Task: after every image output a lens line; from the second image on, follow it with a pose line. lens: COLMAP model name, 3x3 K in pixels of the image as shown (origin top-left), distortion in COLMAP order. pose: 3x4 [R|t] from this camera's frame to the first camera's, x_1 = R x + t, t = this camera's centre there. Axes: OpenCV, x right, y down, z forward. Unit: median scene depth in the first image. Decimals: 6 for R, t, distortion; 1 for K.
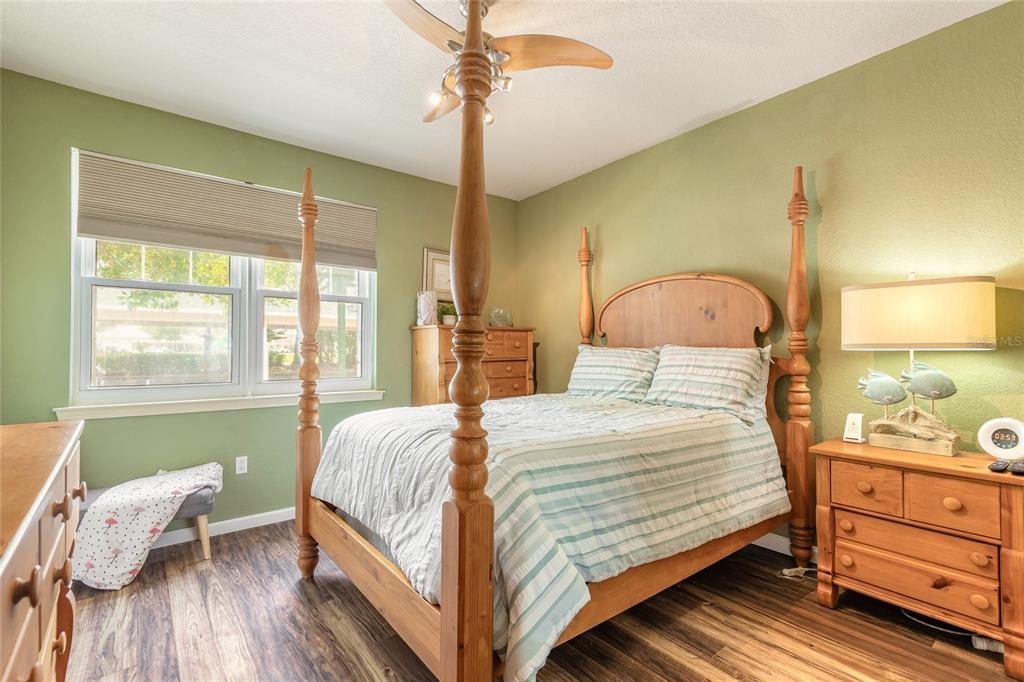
lens RADIAL K [[462.1, 0, 510.3], [0, 462.1, 343.4], [0, 0, 1]] dist [0.006061, -0.001680]
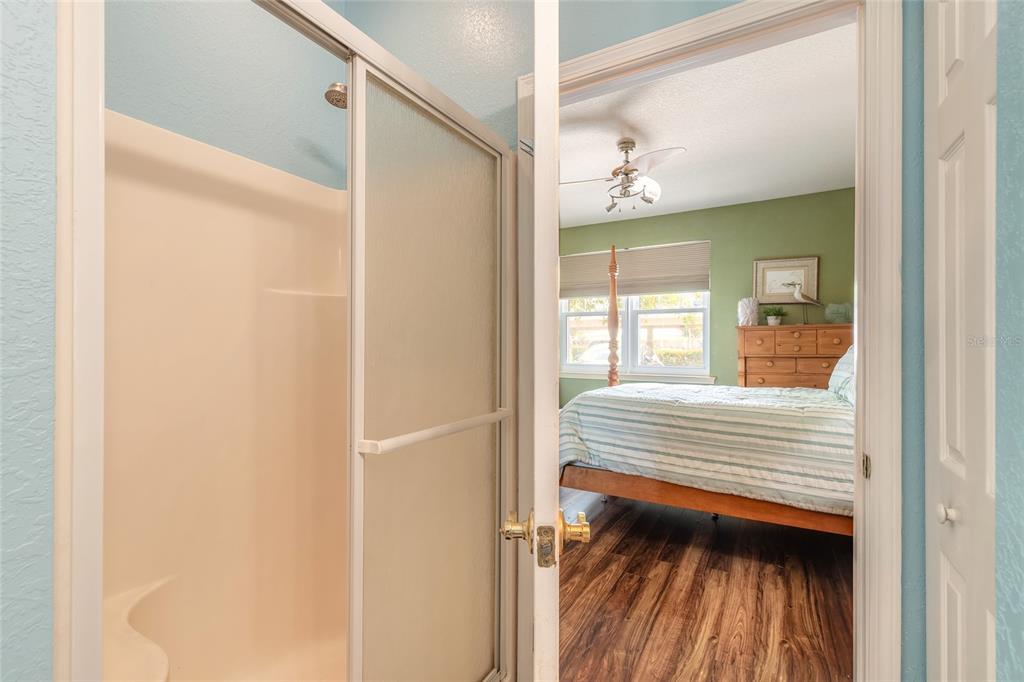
lens RADIAL K [[462.1, 0, 511.0], [0, 462.1, 340.8], [0, 0, 1]] dist [0.006061, -0.001680]
pose [[0.390244, -0.007022, -0.920685, 1.423058], [0.006121, 0.999969, -0.005033, 0.002102], [0.920691, -0.003672, 0.390274, -0.072086]]
